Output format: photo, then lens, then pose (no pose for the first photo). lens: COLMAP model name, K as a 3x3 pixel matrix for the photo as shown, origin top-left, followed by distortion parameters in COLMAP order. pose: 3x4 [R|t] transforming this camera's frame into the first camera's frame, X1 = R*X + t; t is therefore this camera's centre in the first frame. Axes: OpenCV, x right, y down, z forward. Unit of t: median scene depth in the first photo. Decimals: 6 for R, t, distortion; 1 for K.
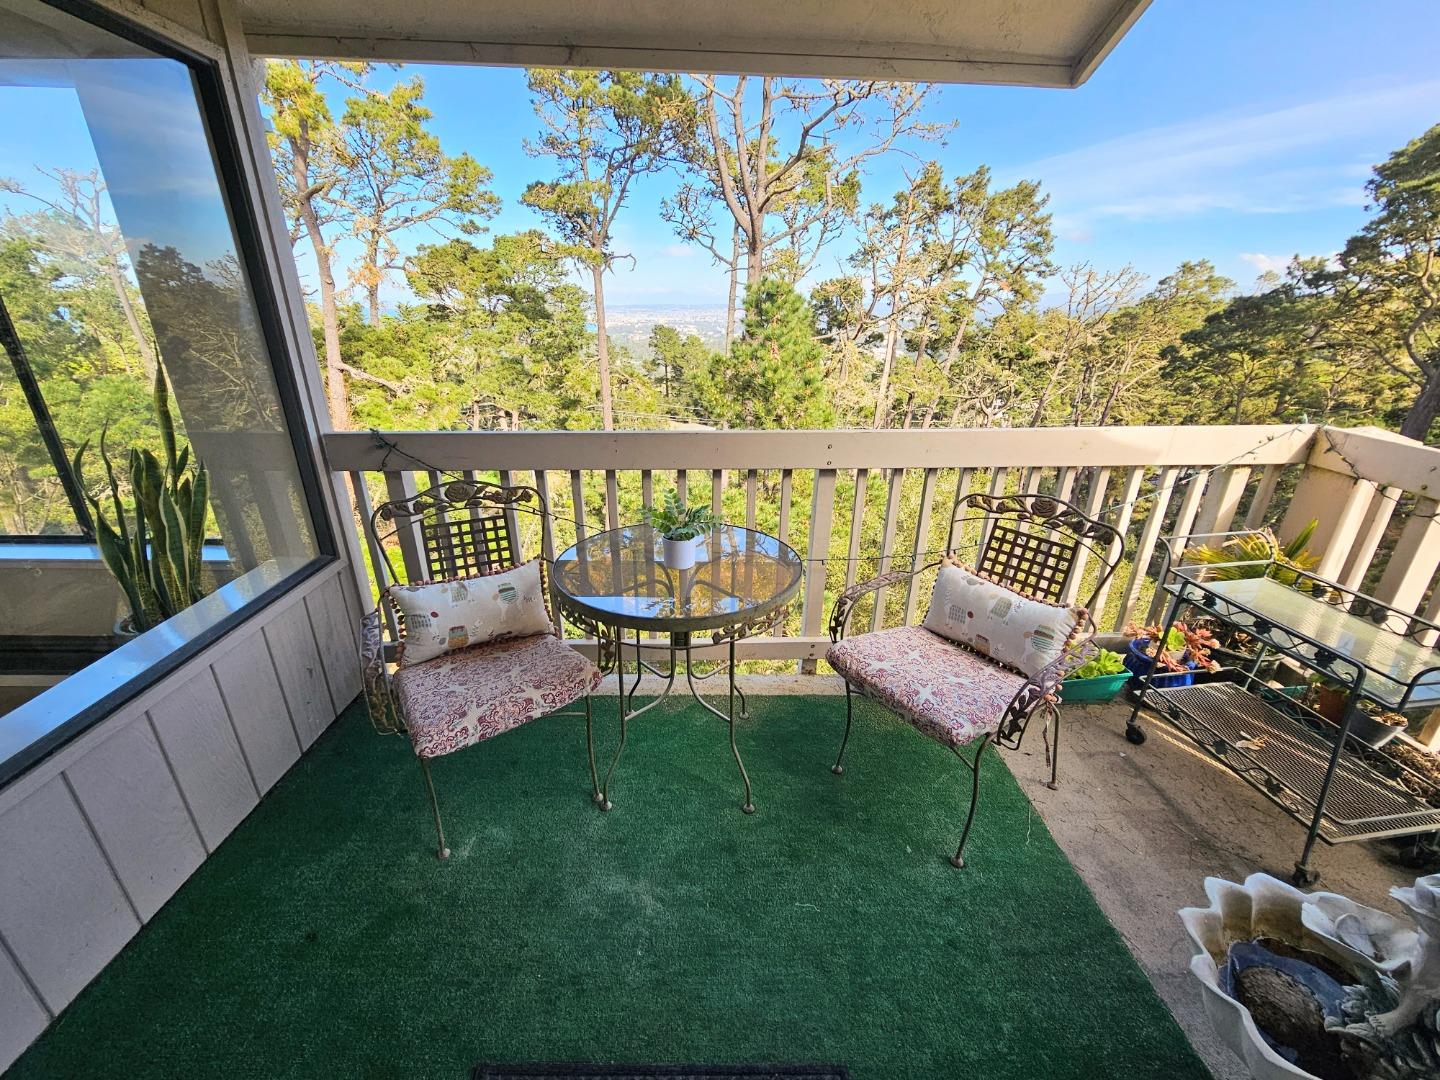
lens RADIAL K [[594.1, 0, 714.2], [0, 594.1, 534.6], [0, 0, 1]] dist [0.000082, -0.000125]
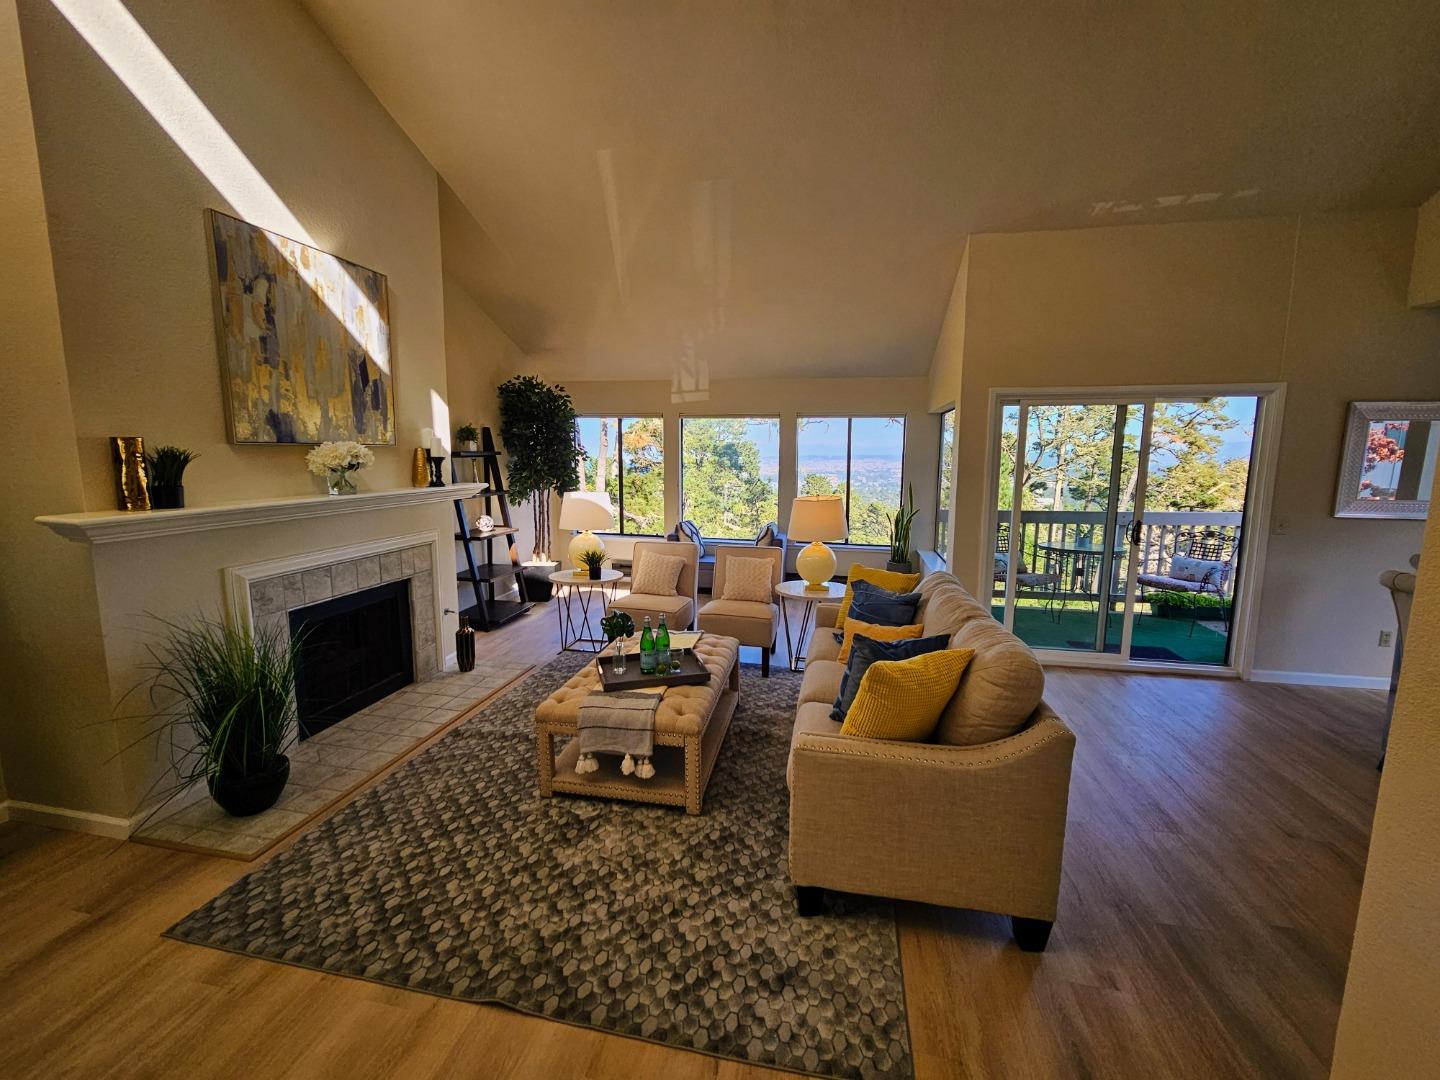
lens RADIAL K [[594.1, 0, 714.2], [0, 594.1, 534.6], [0, 0, 1]] dist [0.000082, -0.000125]
pose [[0.973089, 0.024354, -0.229140, -0.050190], [-0.077537, 0.971021, -0.226069, 0.037101], [0.216994, 0.237752, 0.946778, -0.106890]]
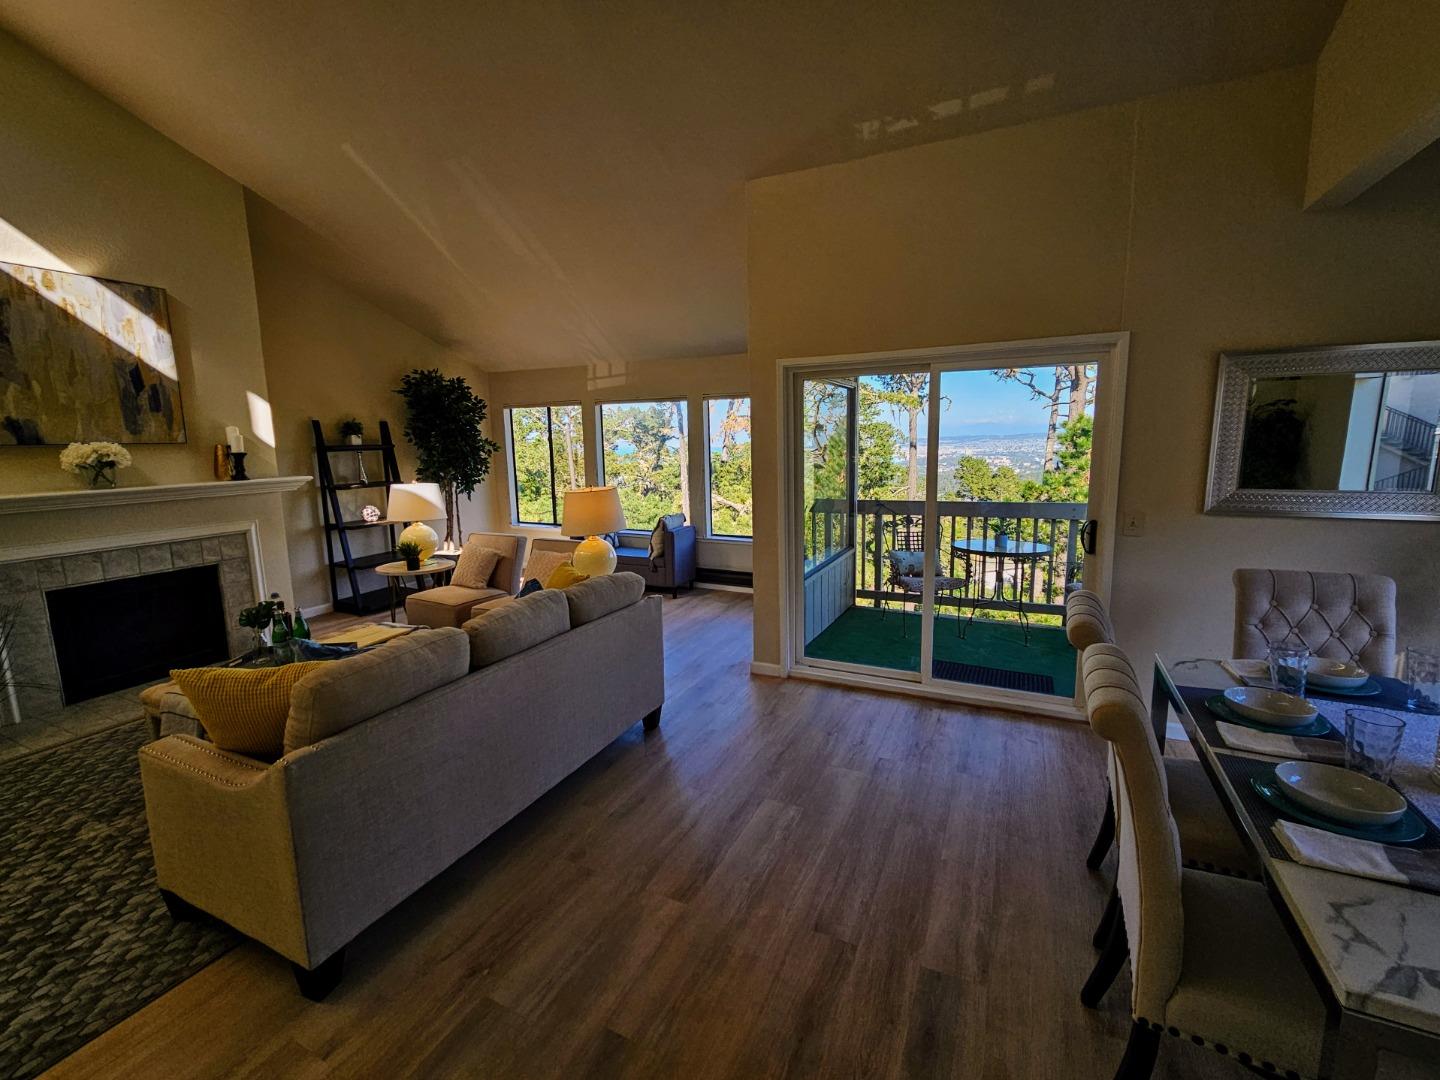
lens RADIAL K [[608.1, 0, 719.1], [0, 608.1, 535.3], [0, 0, 1]] dist [0.001955, -0.005671]
pose [[0.891286, 0.042749, -0.451422, 0.001537], [-0.137500, 0.974151, -0.179229, 0.028998], [0.432091, 0.221815, 0.874125, -0.084090]]
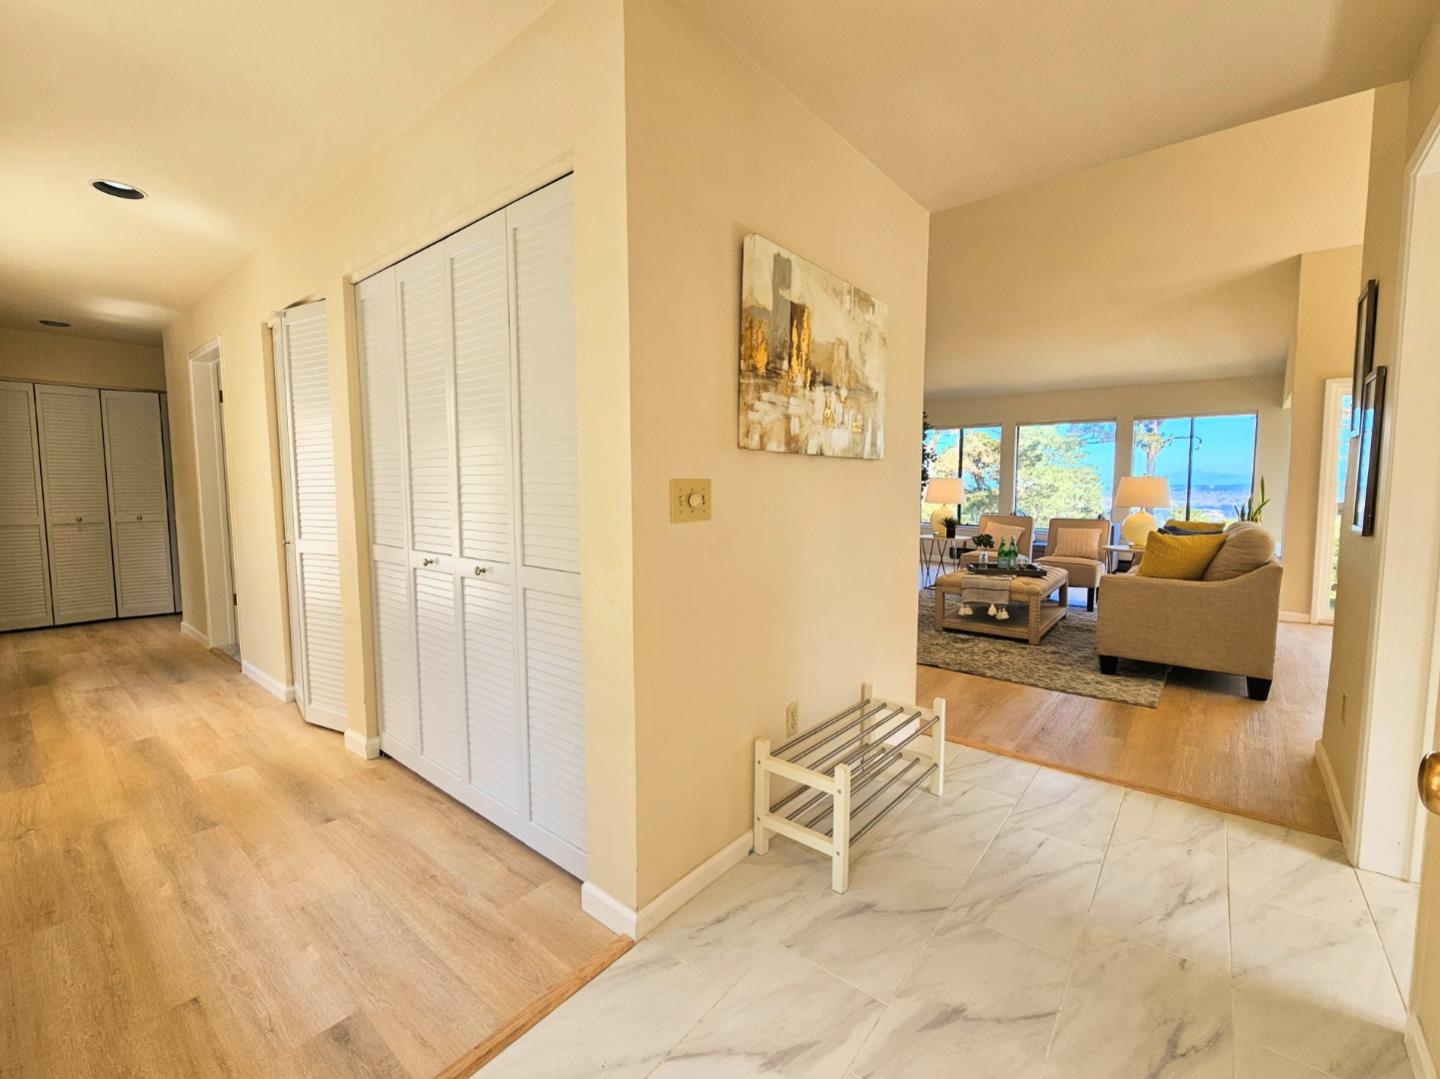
lens RADIAL K [[594.1, 0, 714.2], [0, 594.1, 534.1], [0, 0, 1]] dist [0.000082, -0.000125]
pose [[0.744332, 0.049625, -0.665964, -0.040667], [-0.232507, 0.954099, -0.188772, 0.061073], [0.626028, 0.295350, 0.721705, -0.150066]]
